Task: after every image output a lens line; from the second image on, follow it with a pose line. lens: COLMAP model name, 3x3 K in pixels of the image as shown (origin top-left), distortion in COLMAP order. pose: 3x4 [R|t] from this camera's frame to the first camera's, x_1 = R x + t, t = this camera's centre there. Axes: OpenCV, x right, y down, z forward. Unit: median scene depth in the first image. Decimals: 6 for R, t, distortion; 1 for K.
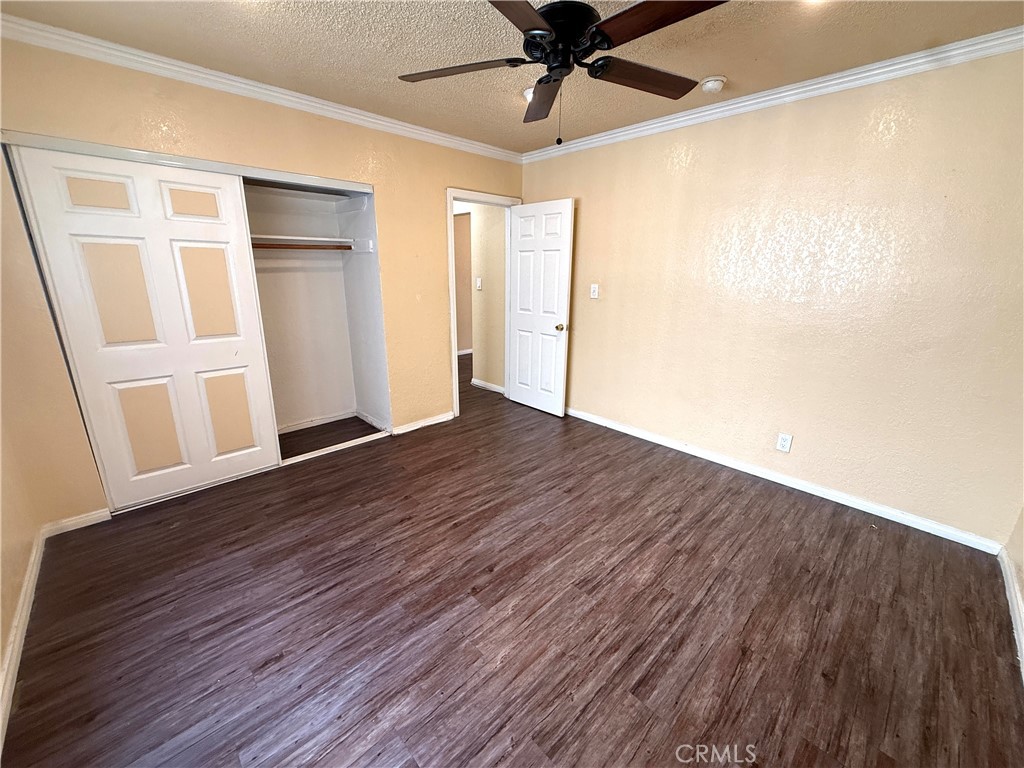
lens RADIAL K [[408.3, 0, 510.6], [0, 408.3, 383.5], [0, 0, 1]] dist [0.000968, -0.000304]
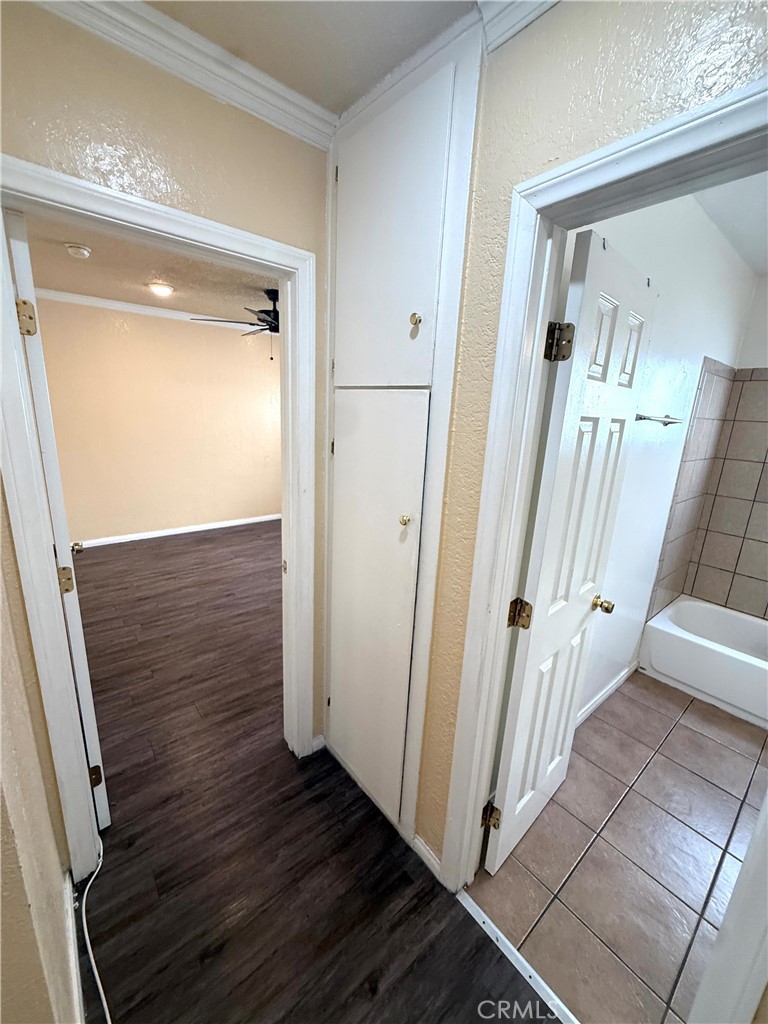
lens RADIAL K [[408.3, 0, 384.0], [0, 408.3, 512.0], [0, 0, 1]] dist [0.000968, -0.000304]
pose [[-0.995825, -0.073389, 0.054281, -0.419732], [-0.036304, 0.864021, 0.502145, -0.672218], [-0.083752, 0.498078, -0.863078, 2.140854]]
